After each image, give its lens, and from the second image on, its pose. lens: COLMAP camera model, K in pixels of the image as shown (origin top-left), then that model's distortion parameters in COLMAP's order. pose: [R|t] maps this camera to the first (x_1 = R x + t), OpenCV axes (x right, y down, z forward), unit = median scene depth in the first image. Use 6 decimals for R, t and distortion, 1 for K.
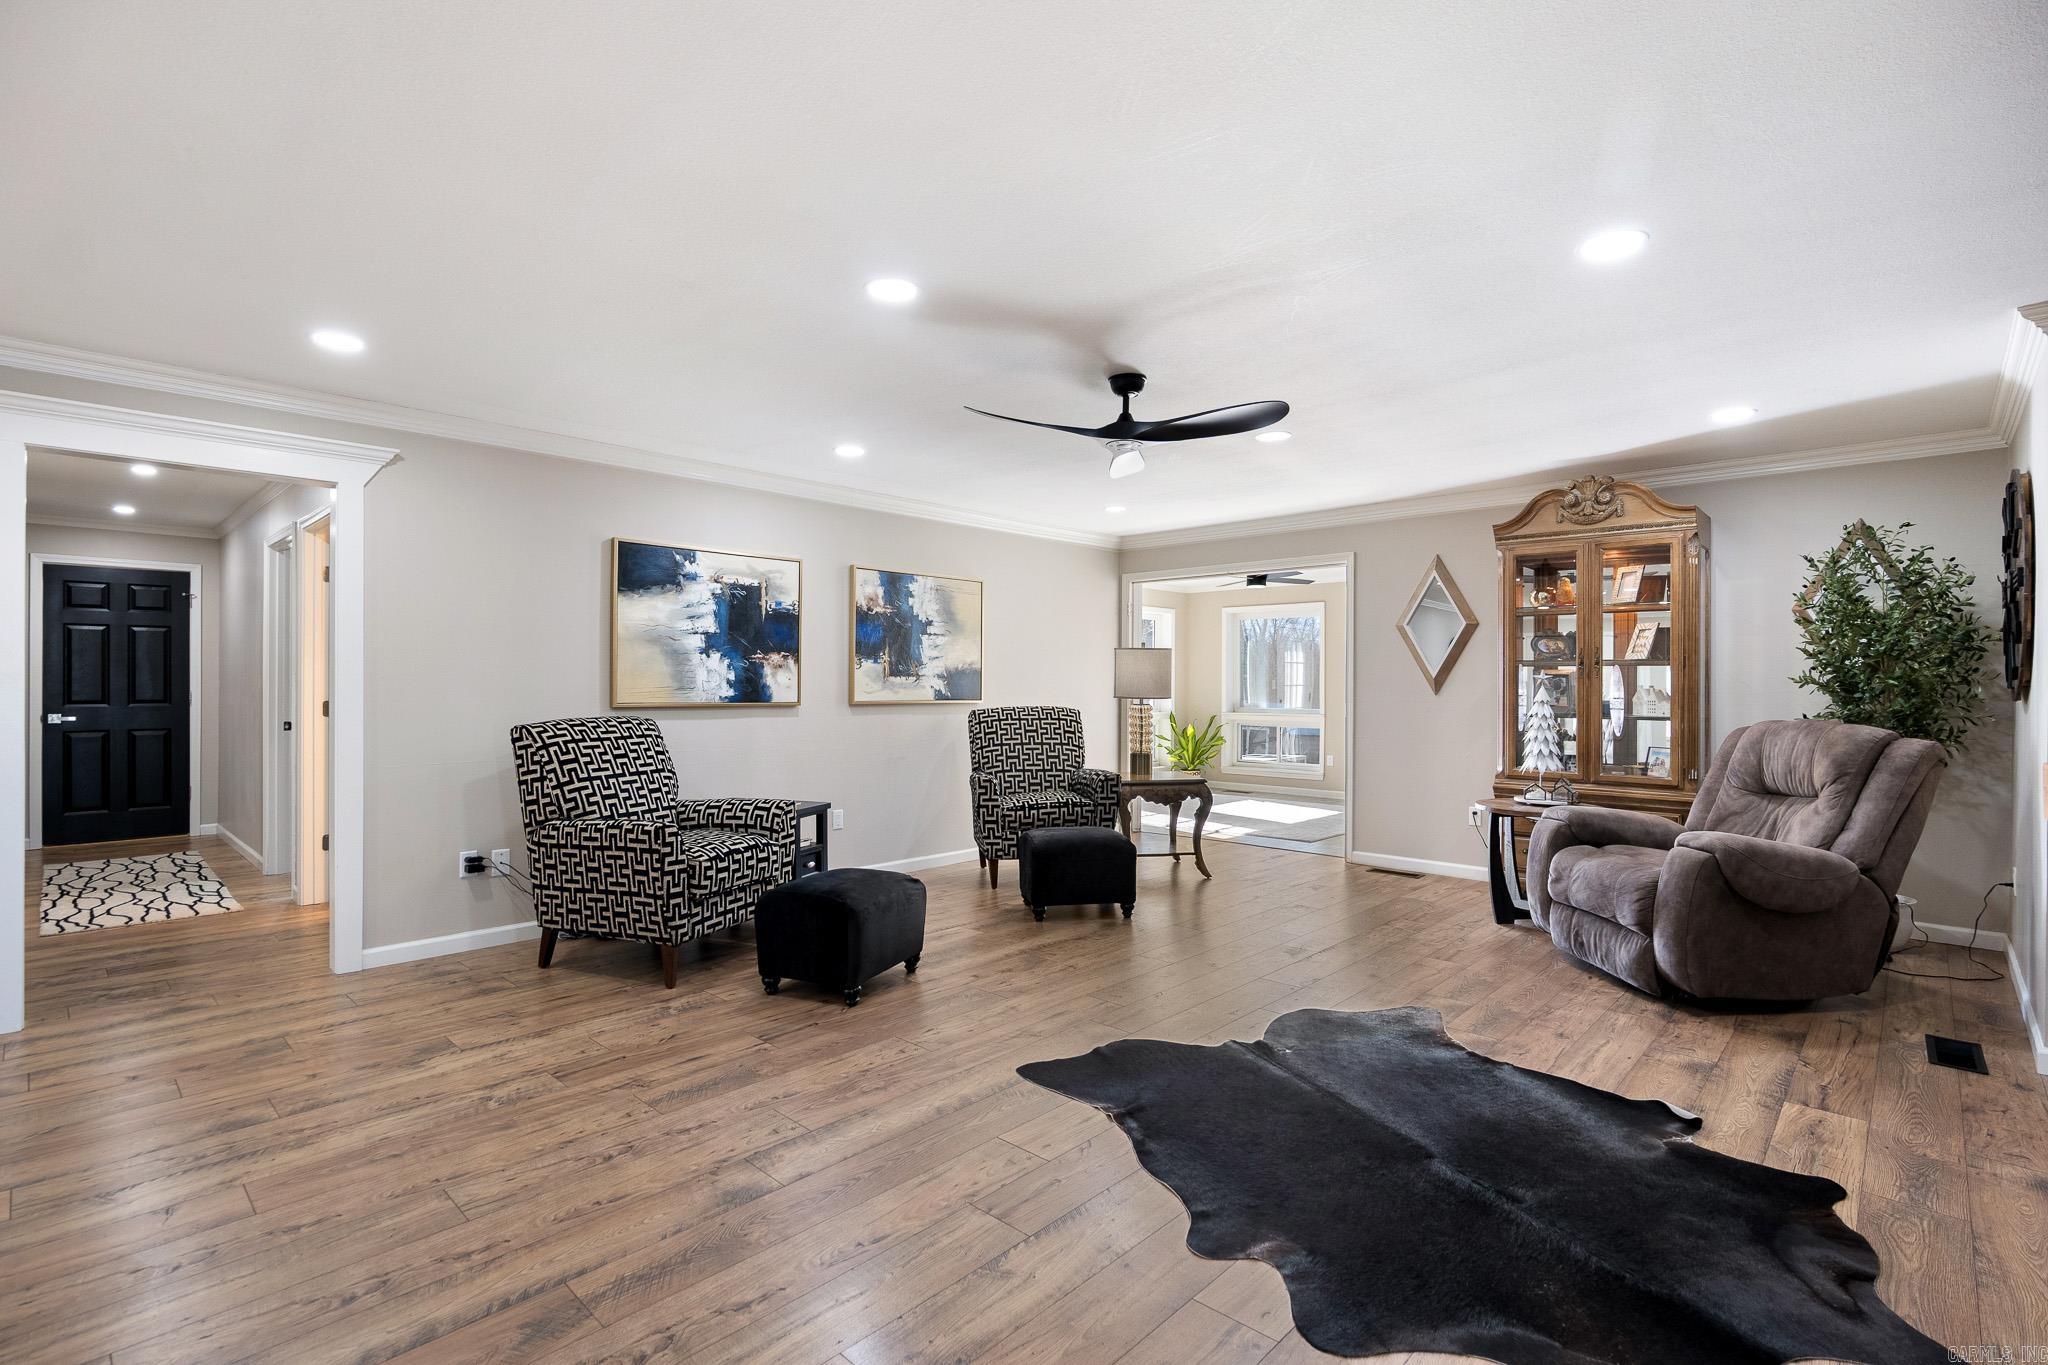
lens RADIAL K [[959.3, 0, 1021.0], [0, 959.3, 681.3], [0, 0, 1]] dist [-0.020041, 0.004748]
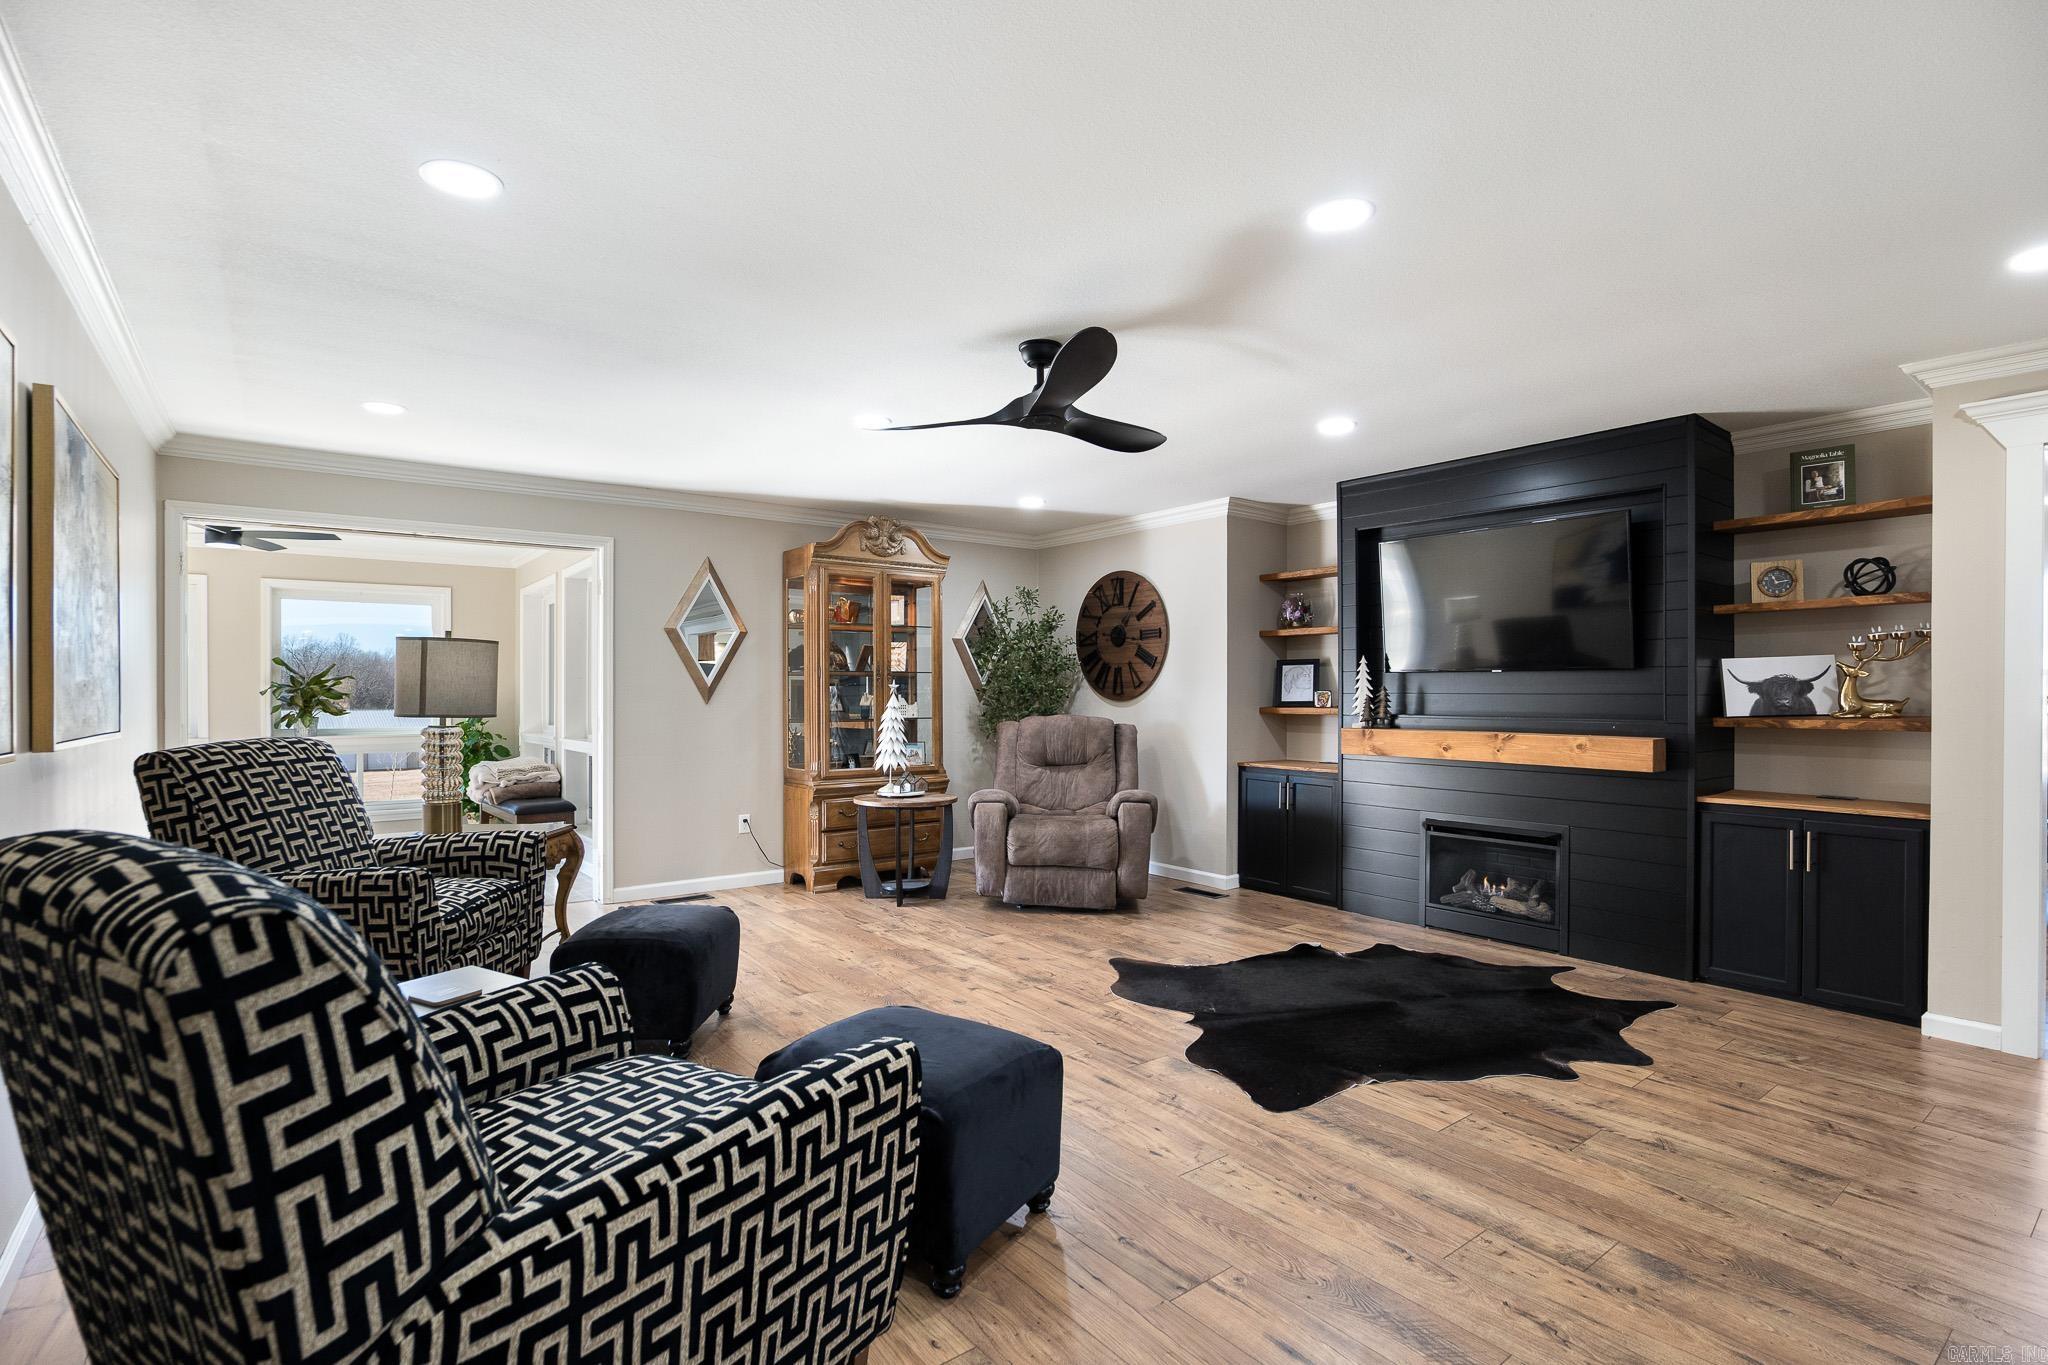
lens RADIAL K [[969.9, 0, 1020.8], [0, 969.9, 689.9], [0, 0, 1]] dist [-0.017280, 0.000997]
pose [[0.156310, -0.000716, 0.987708, -0.654799], [0.000176, 1.000000, 0.000697, -0.000407], [-0.987708, 0.000065, 0.156310, 0.748456]]
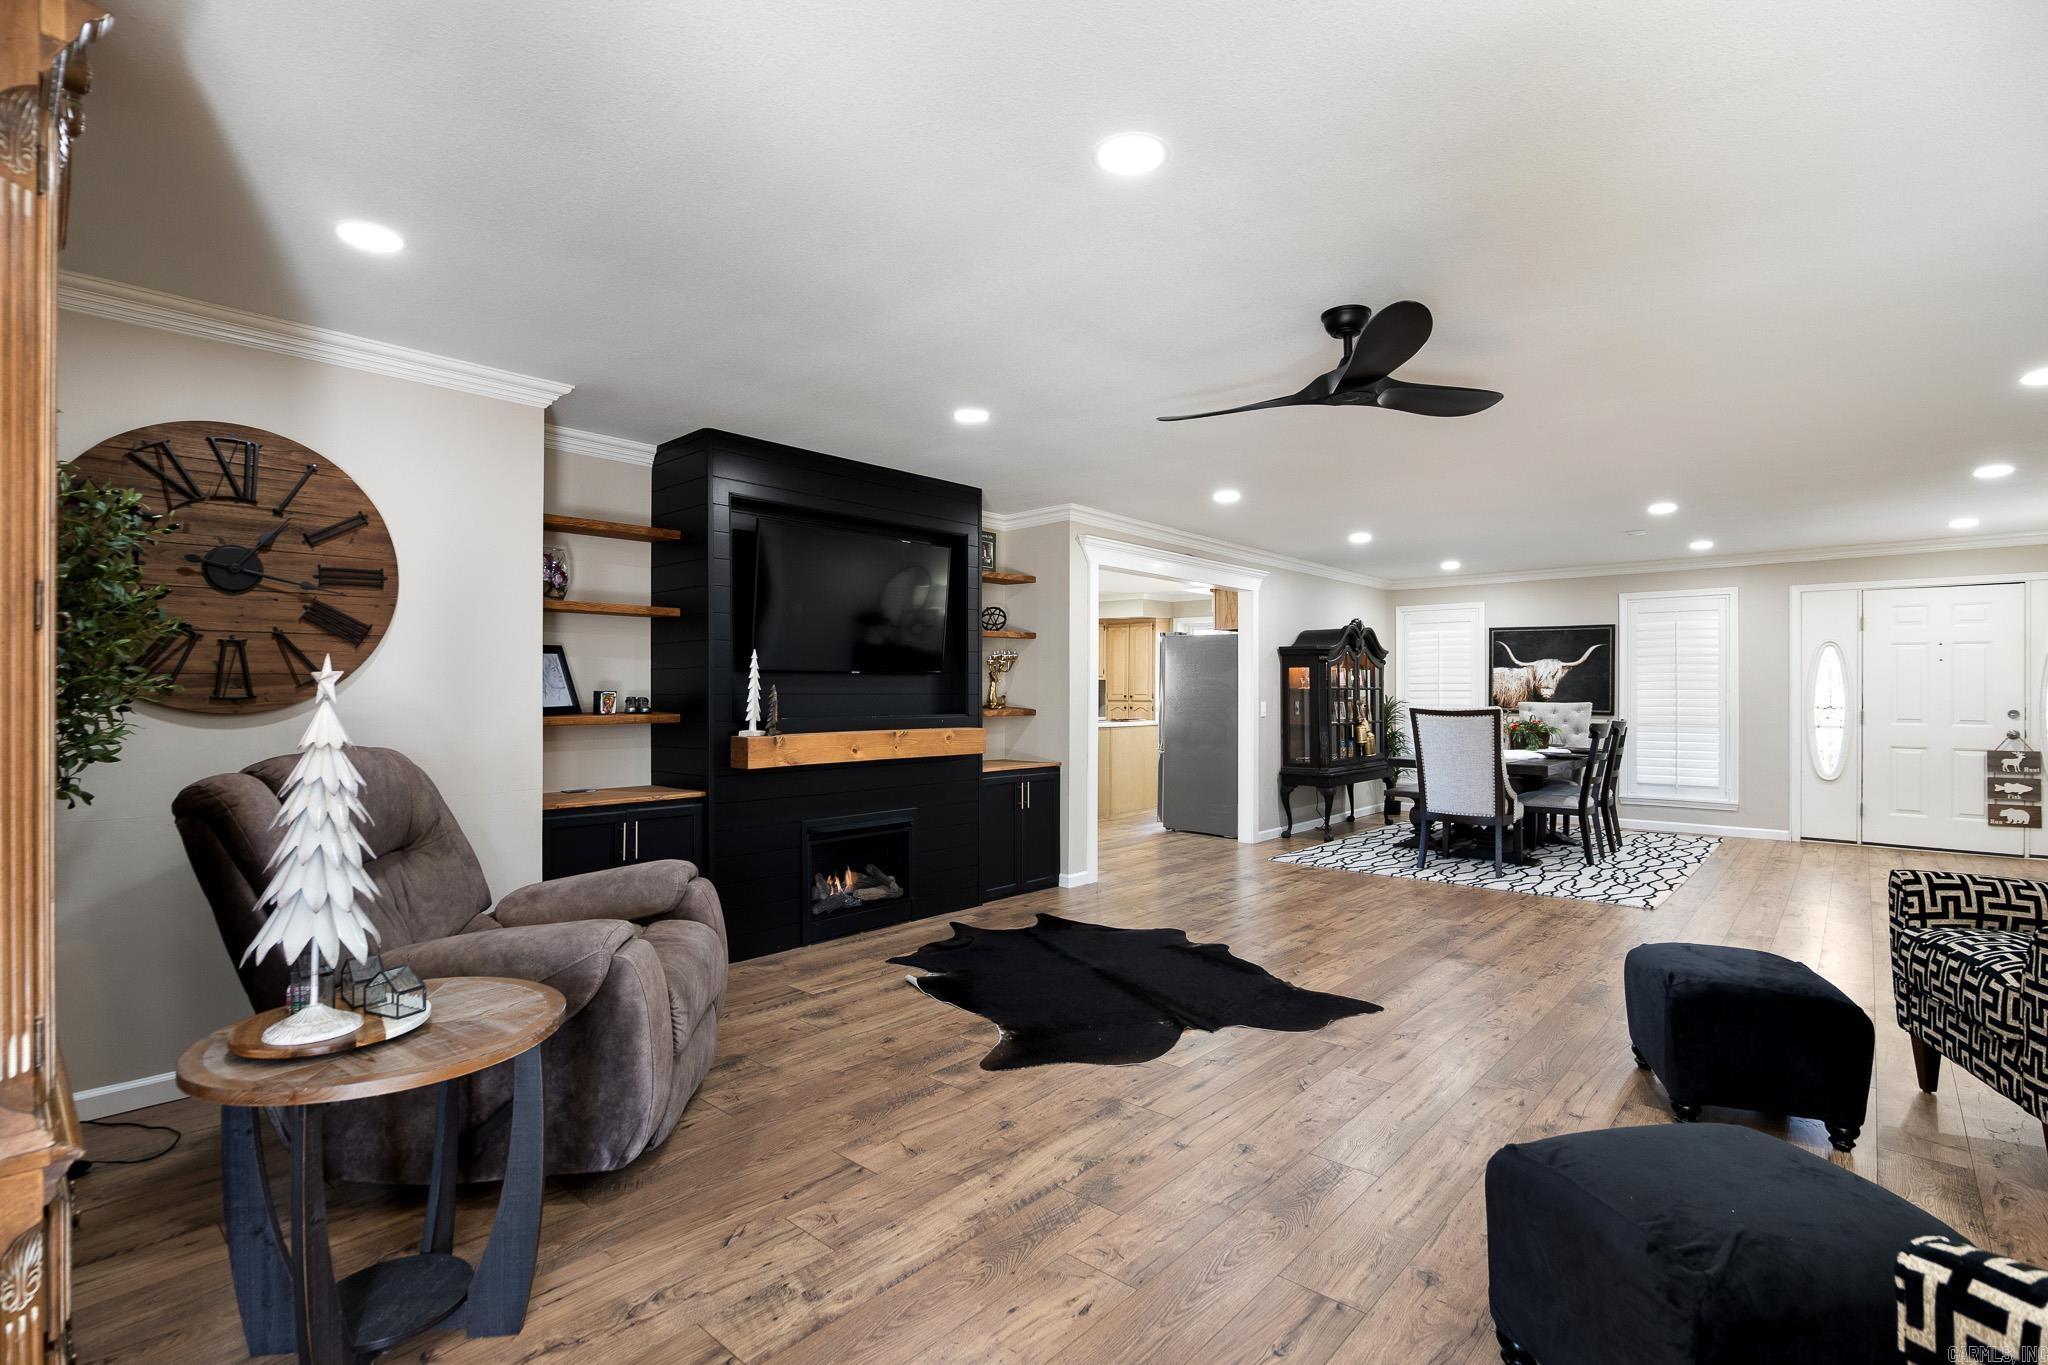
lens RADIAL K [[959.3, 0, 1021.0], [0, 959.3, 681.3], [0, 0, 1]] dist [-0.020041, 0.004748]
pose [[-0.999575, -0.005221, -0.028669, 0.342630], [-0.004954, 0.999944, -0.009374, -0.001861], [0.028717, -0.009228, -0.999545, 1.518631]]
